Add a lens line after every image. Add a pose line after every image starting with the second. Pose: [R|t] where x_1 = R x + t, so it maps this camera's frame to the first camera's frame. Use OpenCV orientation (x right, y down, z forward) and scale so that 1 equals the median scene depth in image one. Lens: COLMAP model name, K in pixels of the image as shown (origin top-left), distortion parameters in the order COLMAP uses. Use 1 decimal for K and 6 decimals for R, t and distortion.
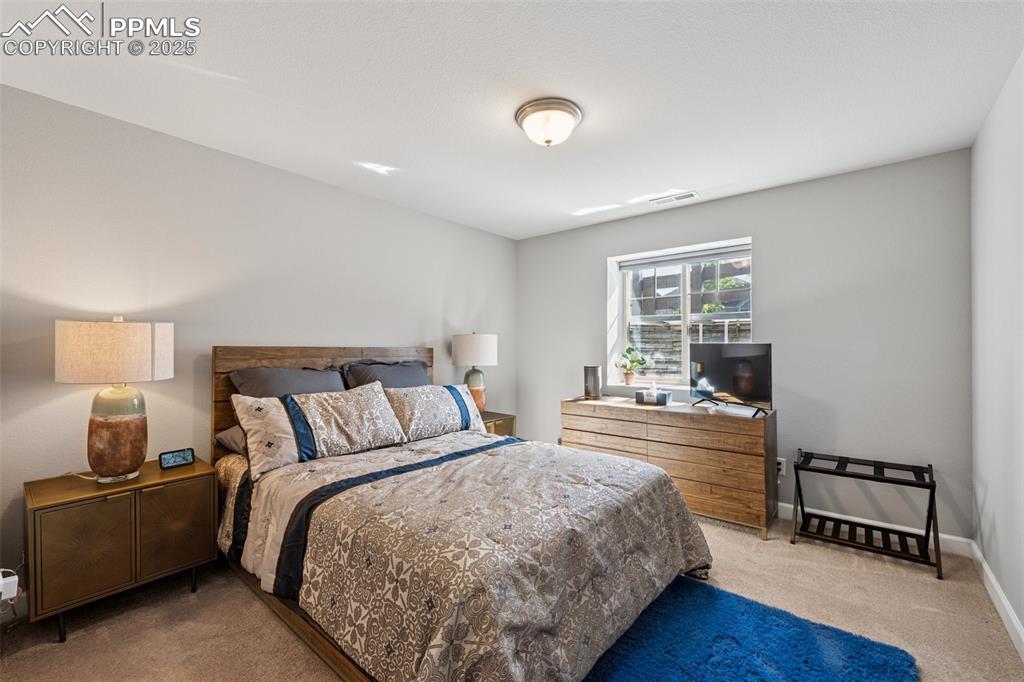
lens RADIAL K [[424.1, 0, 507.5], [0, 424.1, 344.5], [0, 0, 1]] dist [0.000937, 0.000004]
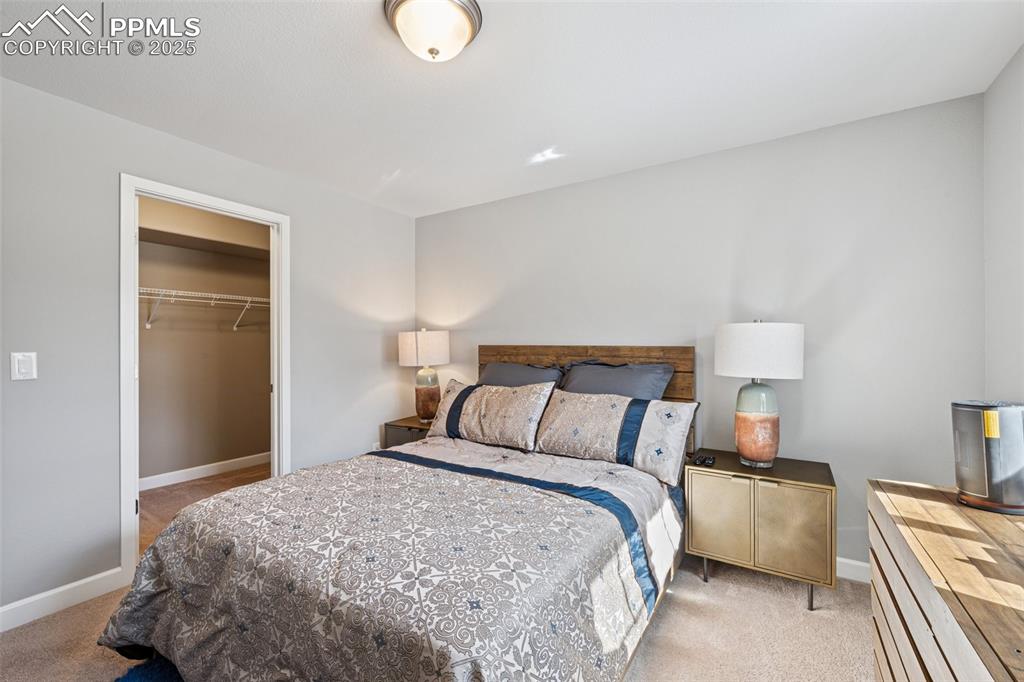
lens RADIAL K [[424.1, 0, 509.3], [0, 424.1, 345.7], [0, 0, 1]] dist [0.000937, 0.000004]
pose [[0.140363, -0.001749, -0.990099, 0.686053], [0.008470, 0.999964, -0.000566, 0.006501], [0.990064, -0.008307, 0.140373, 0.874419]]
